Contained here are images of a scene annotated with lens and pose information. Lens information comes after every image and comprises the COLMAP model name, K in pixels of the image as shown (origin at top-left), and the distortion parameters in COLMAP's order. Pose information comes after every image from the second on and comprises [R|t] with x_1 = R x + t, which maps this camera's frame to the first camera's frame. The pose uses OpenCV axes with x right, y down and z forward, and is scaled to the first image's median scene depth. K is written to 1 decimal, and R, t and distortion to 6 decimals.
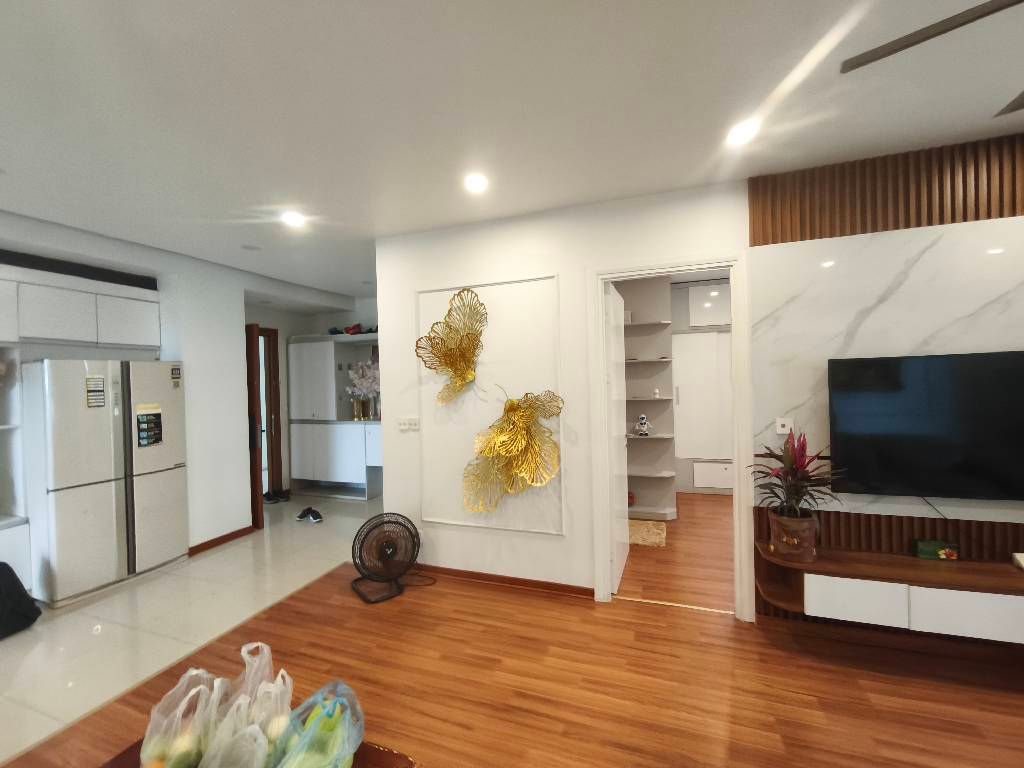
lens RADIAL K [[426.0, 0, 512.0], [0, 426.0, 384.0], [0, 0, 1]] dist [-0.002352, 0.000335]
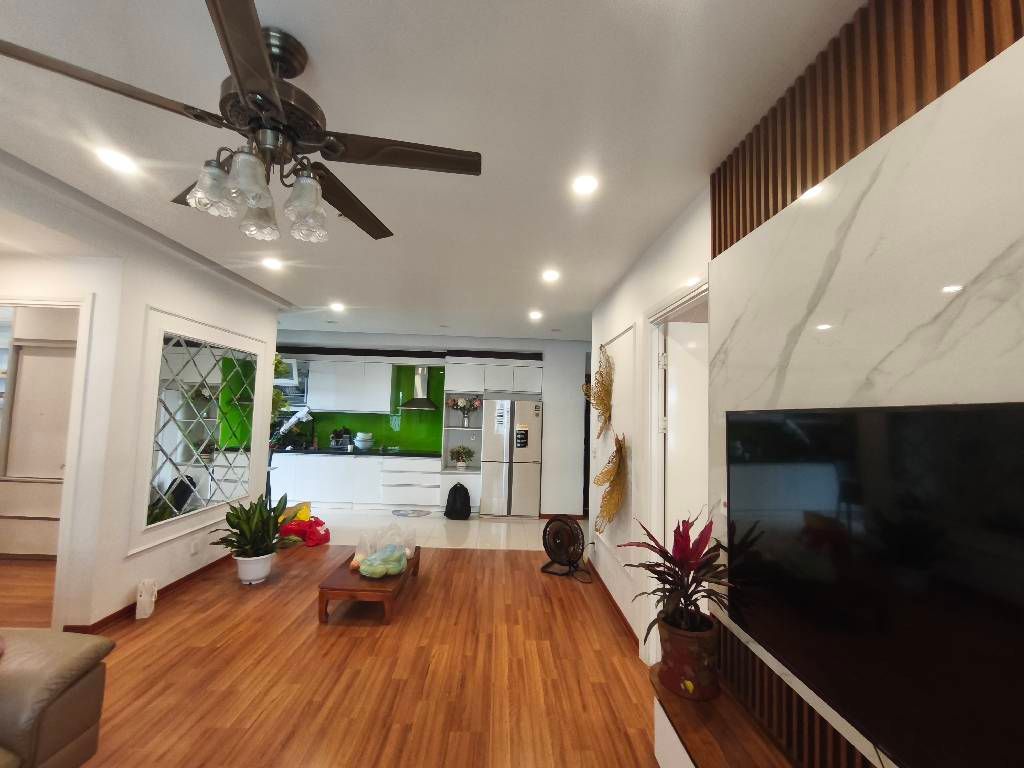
lens RADIAL K [[420.5, 0, 512.0], [0, 420.5, 384.0], [0, 0, 1]] dist [-0.061754, 0.000122]
pose [[0.361684, -0.026956, -0.931911, 0.925545], [-0.052963, 0.997374, -0.049405, -0.040136], [0.930795, 0.067226, 0.359307, 0.345753]]
